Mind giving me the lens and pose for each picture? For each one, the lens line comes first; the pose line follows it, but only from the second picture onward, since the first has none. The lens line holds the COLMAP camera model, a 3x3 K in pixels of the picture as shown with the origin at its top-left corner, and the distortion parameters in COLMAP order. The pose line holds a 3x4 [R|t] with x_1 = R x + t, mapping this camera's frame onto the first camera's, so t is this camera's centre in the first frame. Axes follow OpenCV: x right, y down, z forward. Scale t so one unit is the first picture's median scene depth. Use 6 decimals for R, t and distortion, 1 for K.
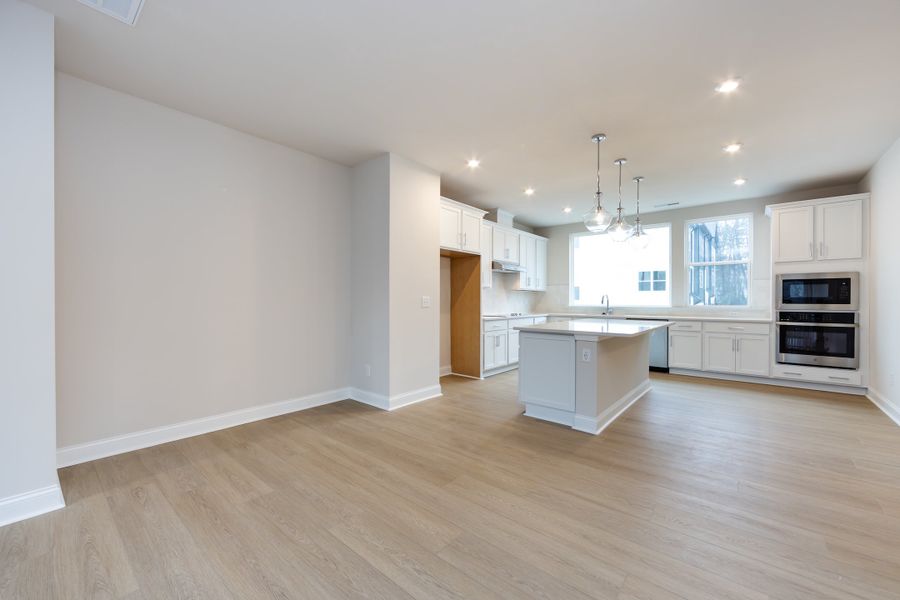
lens RADIAL K [[353.0, 0, 449.1], [0, 353.0, 302.2], [0, 0, 1]] dist [-0.005423, 0.000289]
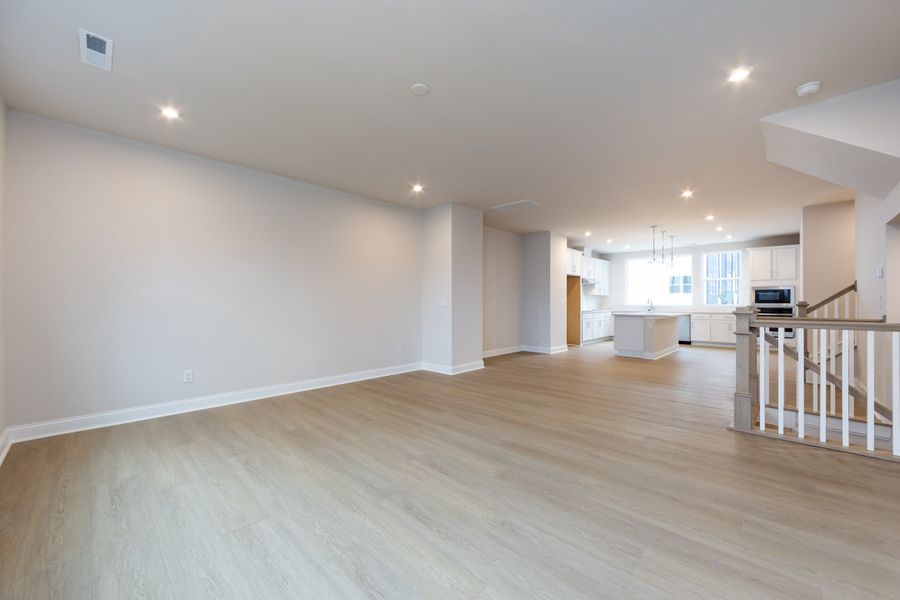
lens RADIAL K [[353.0, 0, 447.9], [0, 353.0, 303.4], [0, 0, 1]] dist [-0.005423, 0.000289]
pose [[0.997890, -0.002076, -0.064895, -0.525013], [0.001917, 0.999995, -0.002515, 0.007139], [0.064900, 0.002385, 0.997889, -0.931637]]
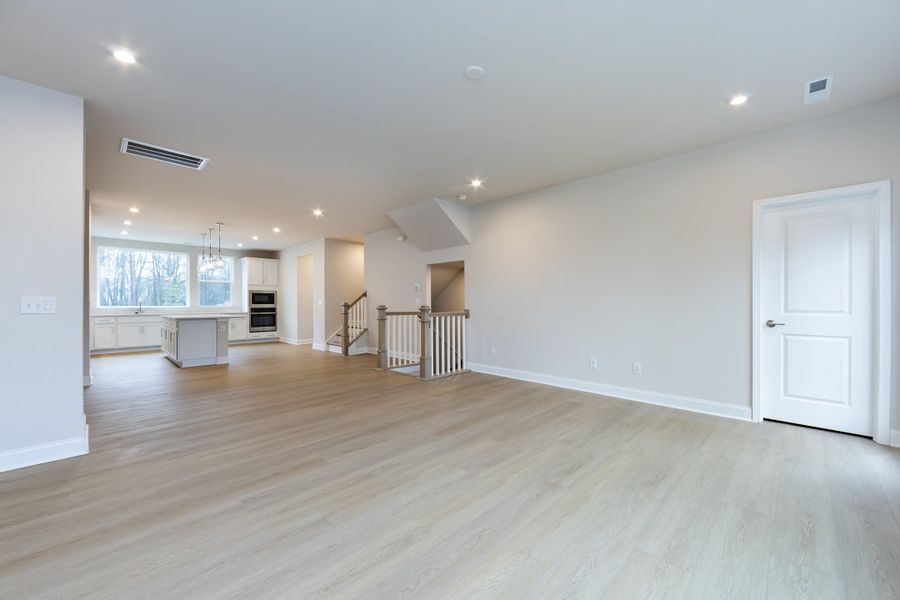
lens RADIAL K [[353.0, 0, 448.8], [0, 353.0, 303.0], [0, 0, 1]] dist [-0.005423, 0.000289]
pose [[0.069393, -0.001171, 0.997589, -1.143951], [0.007142, 0.999974, 0.000677, 0.004048], [-0.997564, 0.007078, 0.069399, -0.357220]]
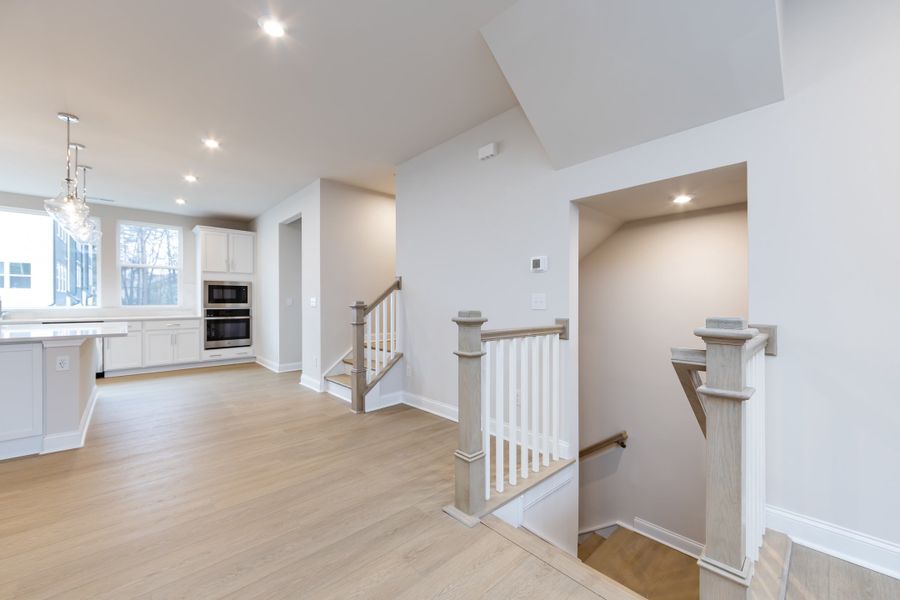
lens RADIAL K [[353.0, 0, 450.4], [0, 353.0, 302.0], [0, 0, 1]] dist [-0.005423, 0.000289]
pose [[0.110598, -0.002676, 0.993862, -0.258613], [0.005259, 0.999984, 0.002107, 0.000999], [-0.993851, 0.004994, 0.110610, -0.038816]]
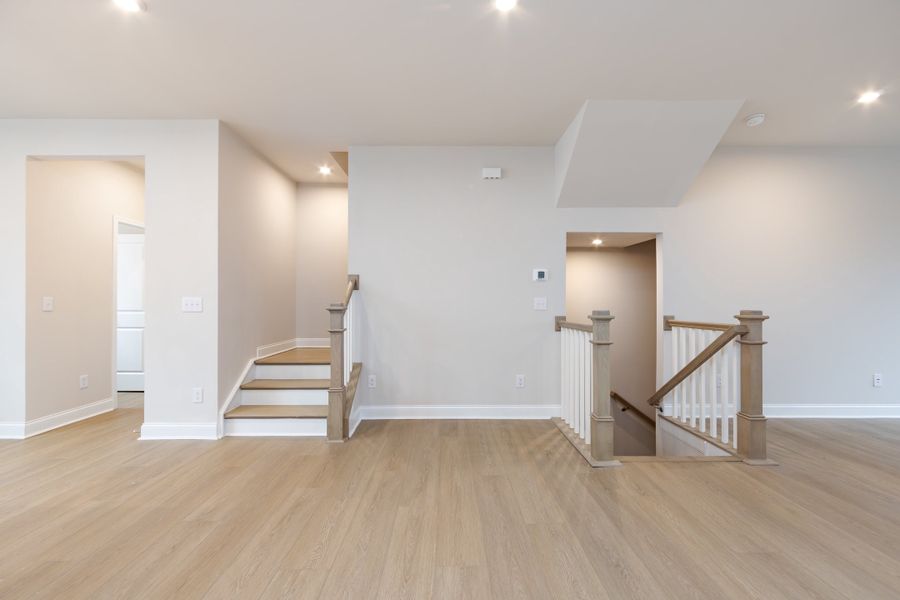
lens RADIAL K [[353.0, 0, 446.9], [0, 353.0, 302.5], [0, 0, 1]] dist [-0.005423, 0.000289]
pose [[-0.662299, -0.000437, 0.749240, -0.094317], [0.001143, 0.999998, 0.001594, -0.002071], [-0.749239, 0.001912, -0.662297, 0.553730]]
